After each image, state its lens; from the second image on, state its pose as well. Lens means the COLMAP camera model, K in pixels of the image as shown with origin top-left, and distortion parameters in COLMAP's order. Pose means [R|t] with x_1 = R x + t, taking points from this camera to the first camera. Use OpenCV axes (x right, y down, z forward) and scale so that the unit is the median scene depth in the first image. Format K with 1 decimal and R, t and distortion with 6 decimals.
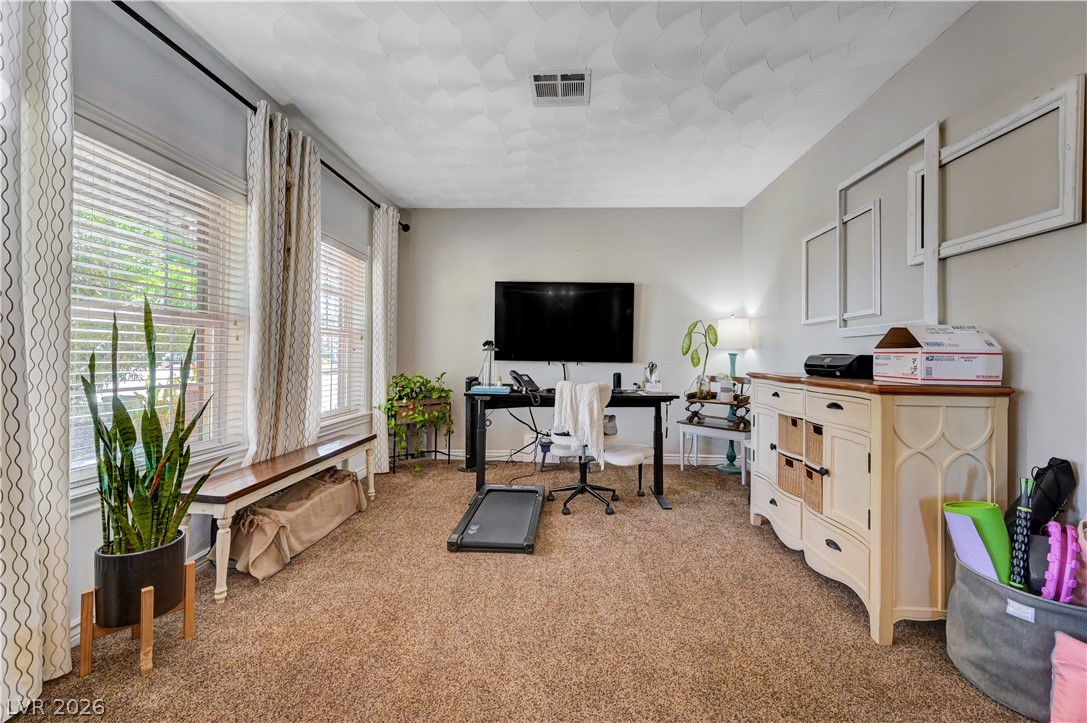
lens RADIAL K [[422.8, 0, 550.8], [0, 422.8, 354.1], [0, 0, 1]] dist [0.003158, 0.000063]
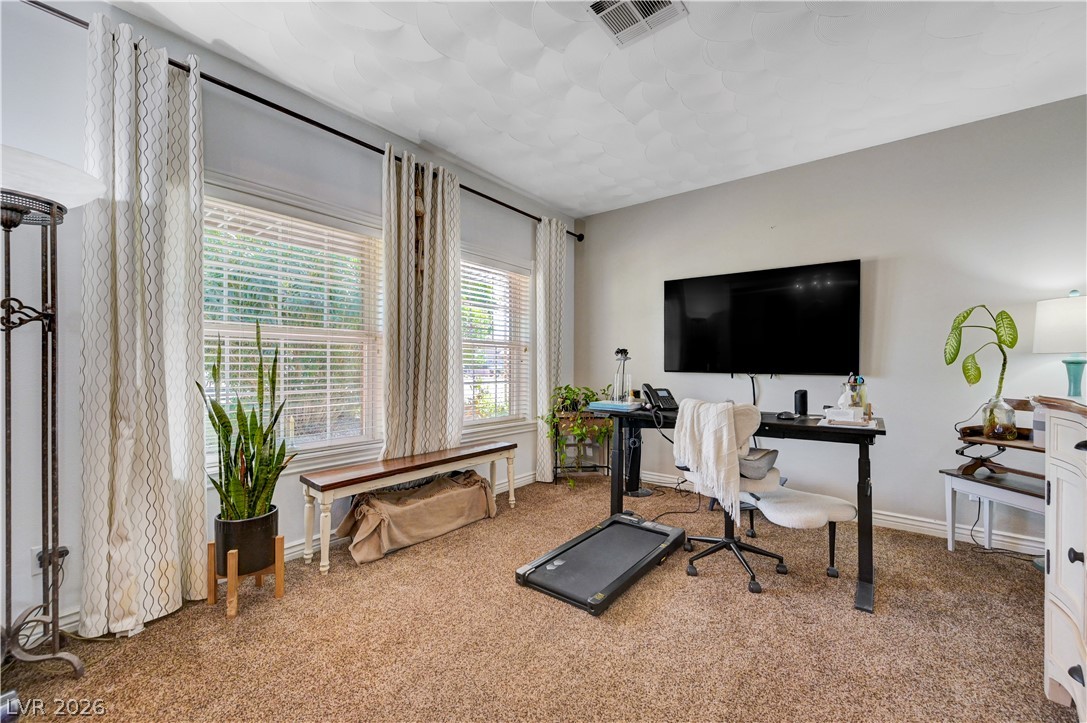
lens RADIAL K [[422.8, 0, 543.4], [0, 422.8, 369.6], [0, 0, 1]] dist [0.003158, 0.000063]
pose [[0.828188, 0.000472, -0.560450, 0.213056], [0.004194, 0.999966, 0.007040, 0.004273], [0.560434, -0.008181, 0.828158, 0.199392]]
